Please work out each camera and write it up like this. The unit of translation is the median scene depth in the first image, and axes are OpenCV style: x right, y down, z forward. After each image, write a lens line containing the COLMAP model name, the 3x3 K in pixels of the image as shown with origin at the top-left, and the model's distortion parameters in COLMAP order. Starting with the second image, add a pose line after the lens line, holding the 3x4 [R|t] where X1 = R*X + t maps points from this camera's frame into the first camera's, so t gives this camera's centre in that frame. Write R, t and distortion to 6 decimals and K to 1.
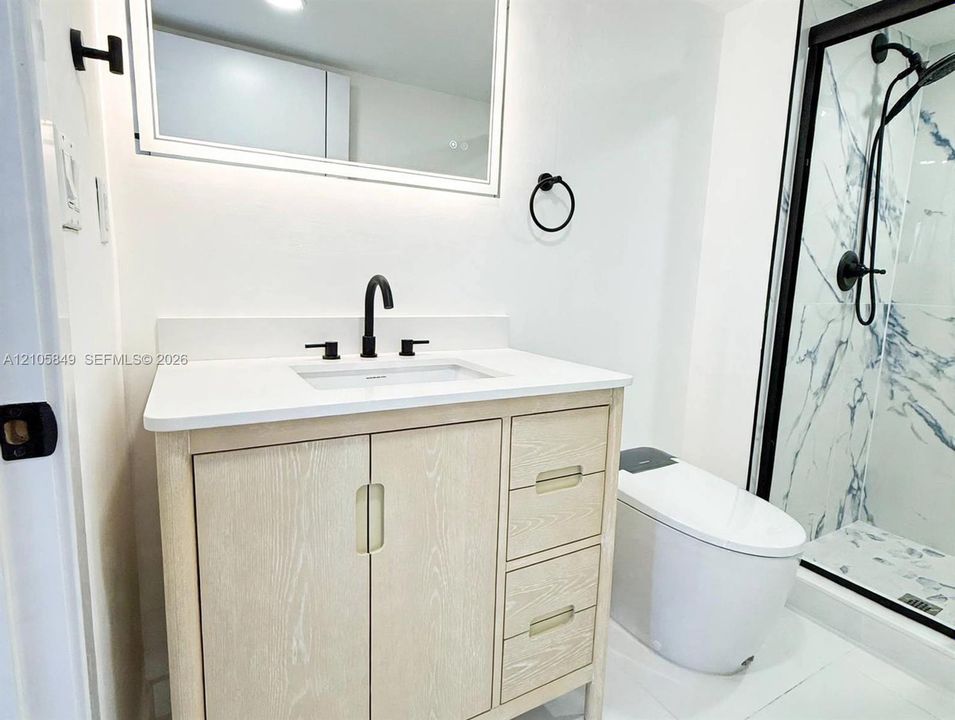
lens RADIAL K [[505.1, 0, 478.5], [0, 505.1, 351.2], [0, 0, 1]] dist [-0.000281, -0.000481]
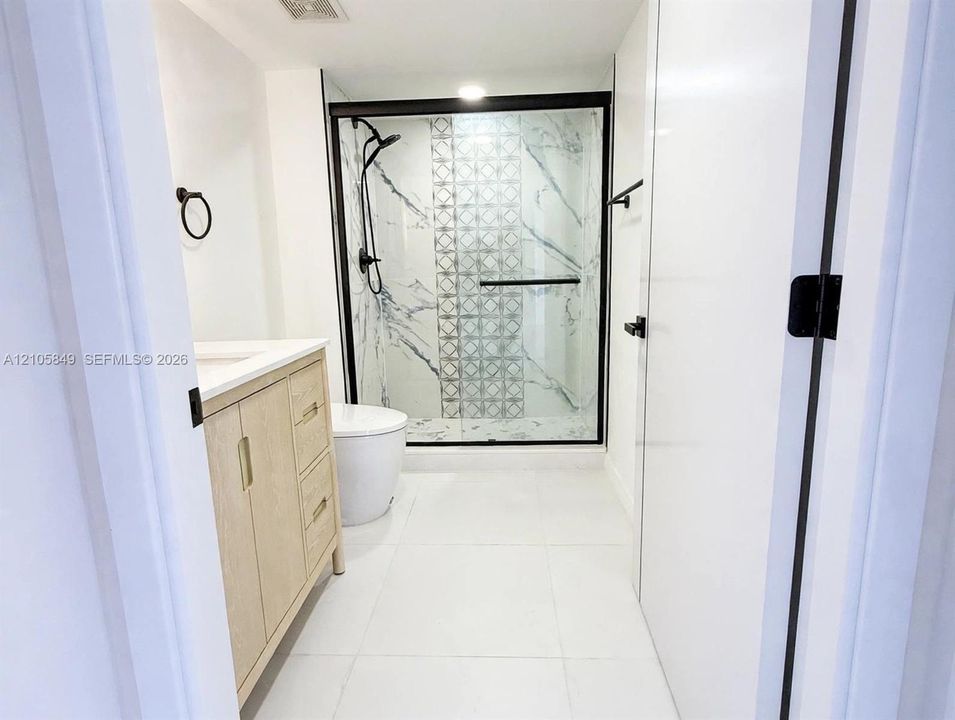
lens RADIAL K [[505.1, 0, 478.5], [0, 505.1, 351.2], [0, 0, 1]] dist [-0.000281, -0.000481]
pose [[0.530424, -0.189669, 0.826242, -0.542958], [0.165876, 0.979031, 0.118255, -0.013654], [-0.831346, 0.074328, 0.550763, -0.171954]]
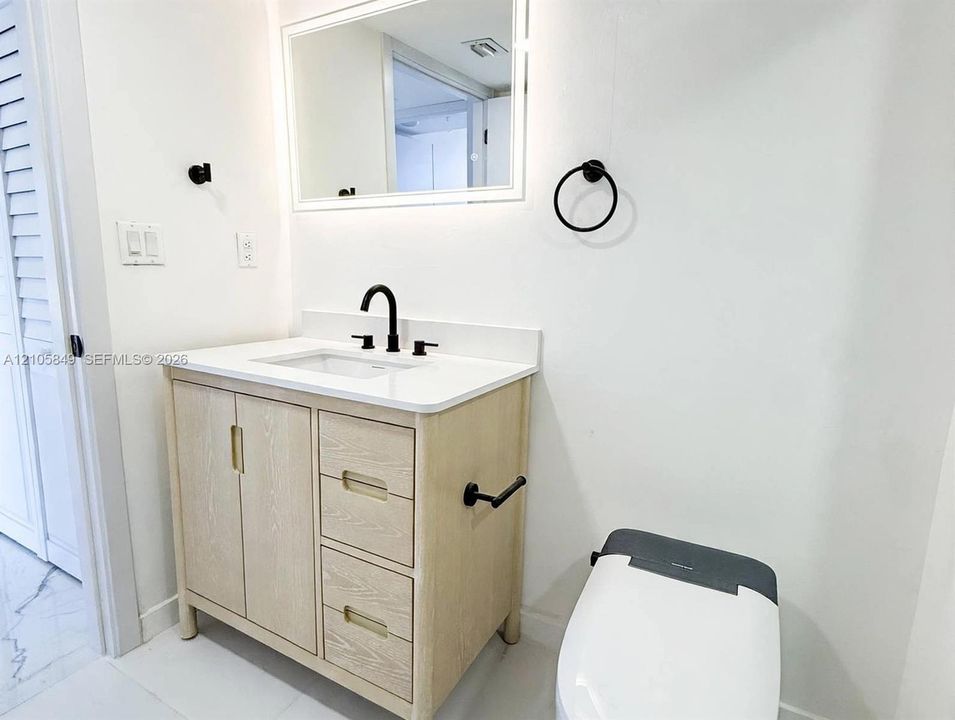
lens RADIAL K [[505.1, 0, 478.5], [0, 505.1, 351.2], [0, 0, 1]] dist [-0.000281, -0.000481]
pose [[0.535907, 0.117252, -0.836096, 0.779012], [-0.124089, 0.990493, 0.059368, -0.073893], [0.835108, 0.071935, 0.545362, 0.433199]]
